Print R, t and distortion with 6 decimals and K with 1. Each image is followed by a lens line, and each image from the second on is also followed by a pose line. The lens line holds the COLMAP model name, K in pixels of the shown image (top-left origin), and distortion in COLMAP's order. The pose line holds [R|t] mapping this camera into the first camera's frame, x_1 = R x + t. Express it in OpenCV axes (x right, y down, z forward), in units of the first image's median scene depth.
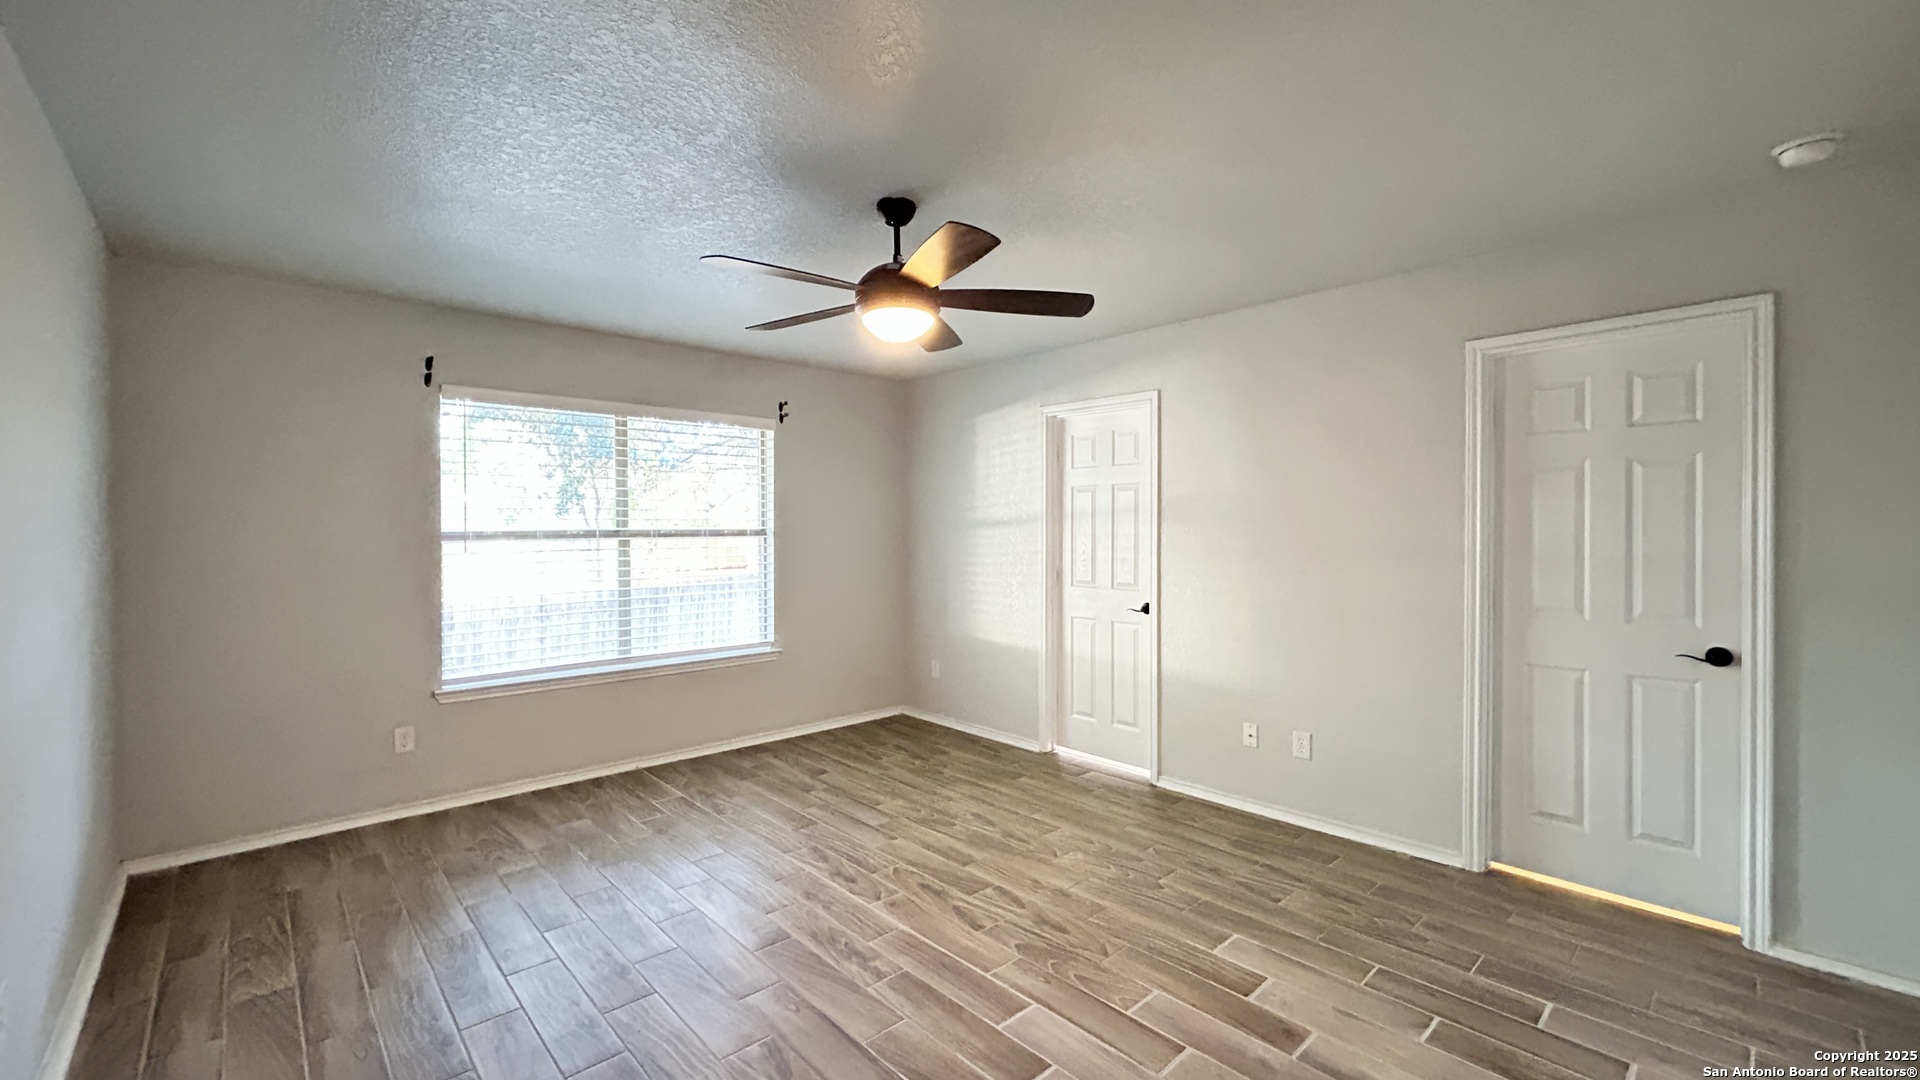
lens RADIAL K [[776.4, 0, 953.1], [0, 776.4, 536.9], [0, 0, 1]] dist [-0.000893, 0.000024]
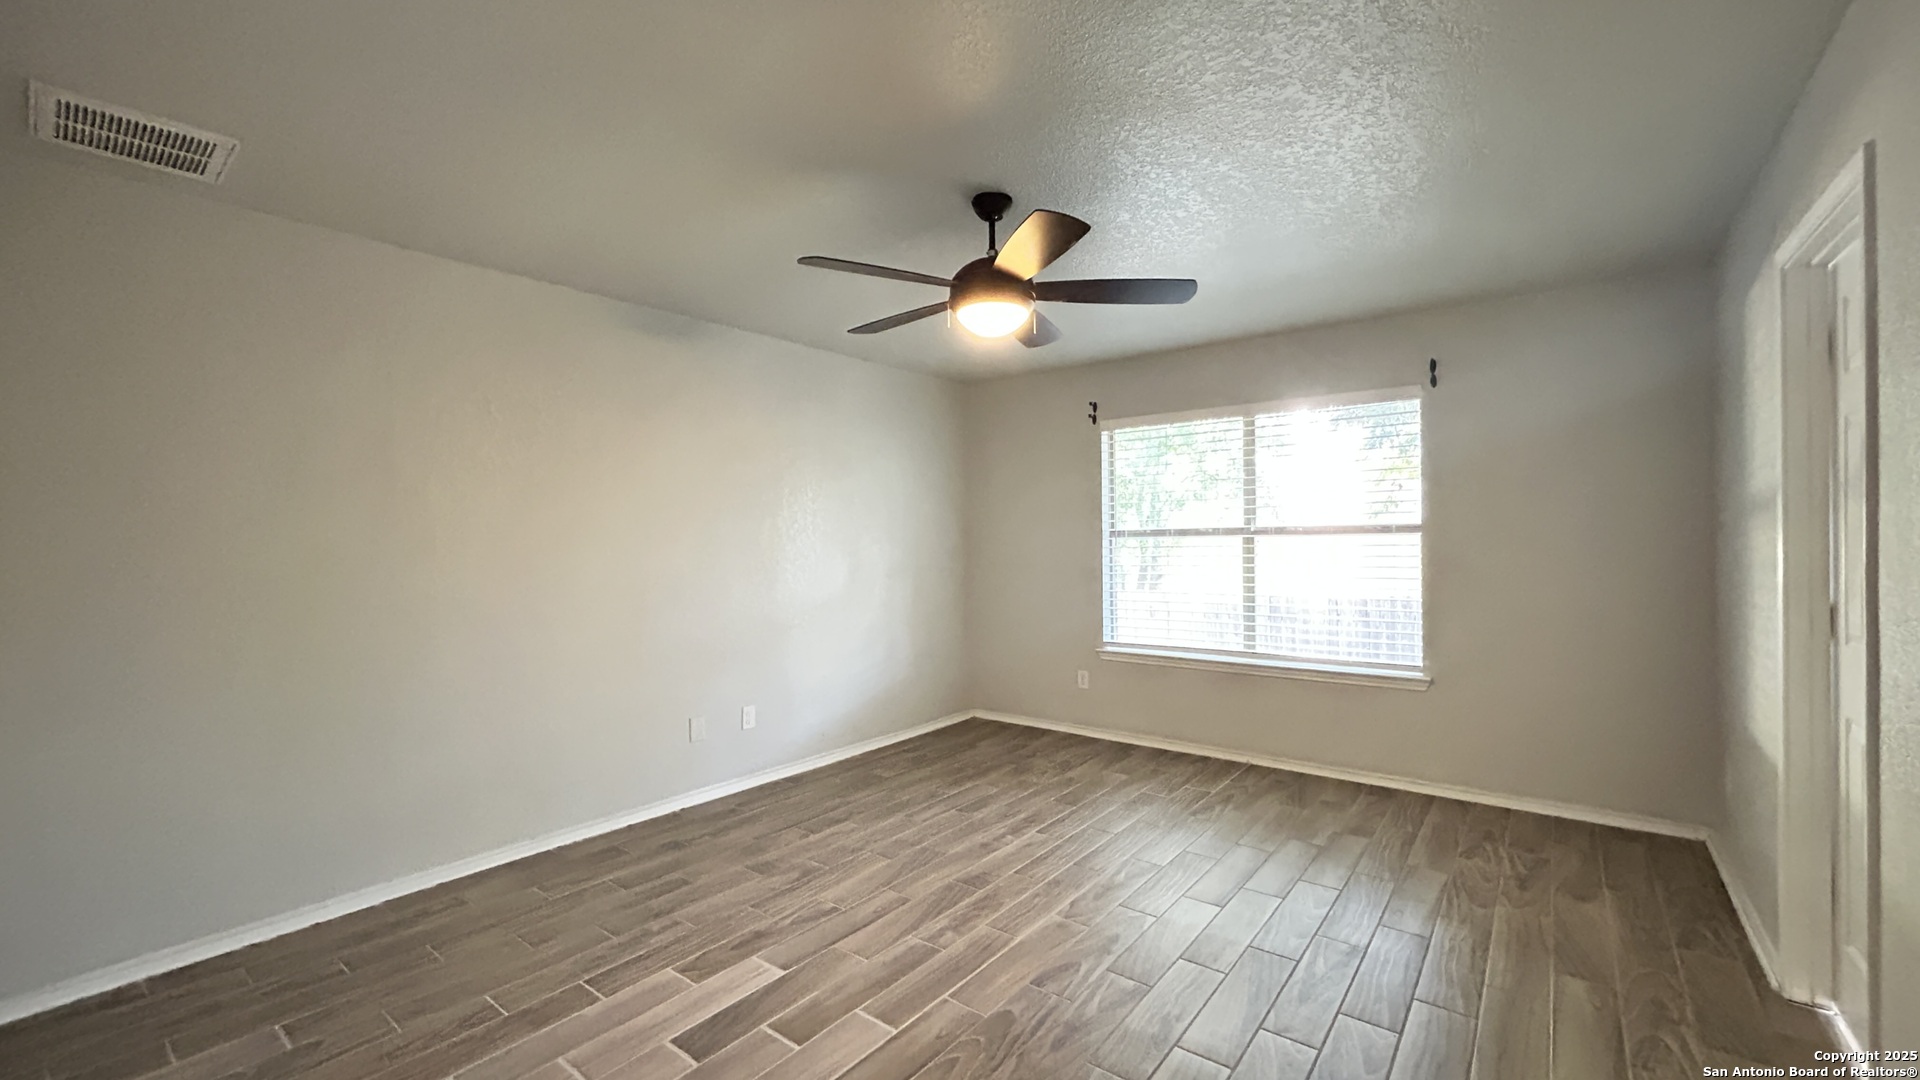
lens RADIAL K [[772.8, 0, 963.2], [0, 772.8, 535.9], [0, 0, 1]] dist [-0.002815, 0.005334]
pose [[0.165583, 0.003041, -0.986191, 0.628113], [0.000268, 0.999995, 0.003128, -0.001338], [0.986196, -0.000782, 0.165582, 0.556091]]
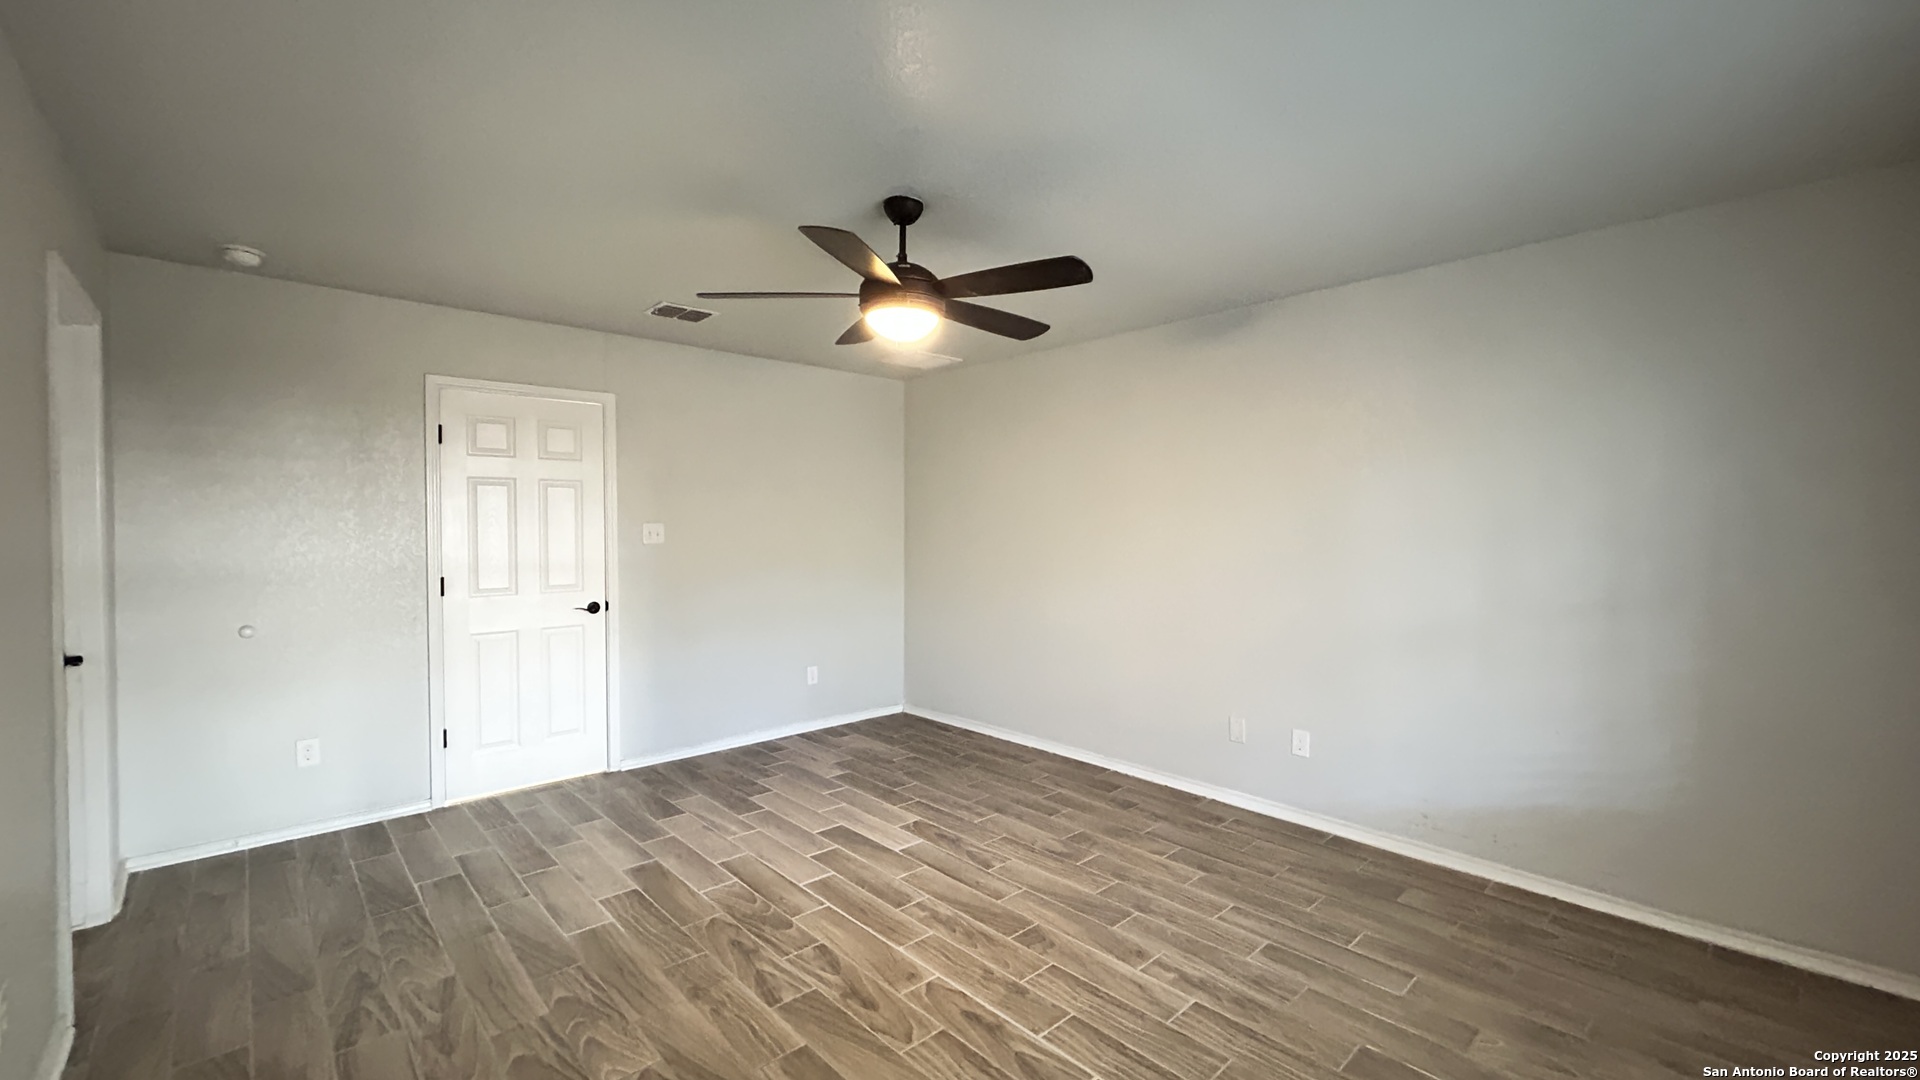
lens RADIAL K [[772.8, 0, 963.2], [0, 772.8, 535.9], [0, 0, 1]] dist [-0.002815, 0.005334]
pose [[-0.999942, 0.002272, -0.010489, -0.096441], [0.002027, 0.999727, 0.023296, -0.017724], [0.010539, 0.023274, -0.999674, 1.394574]]
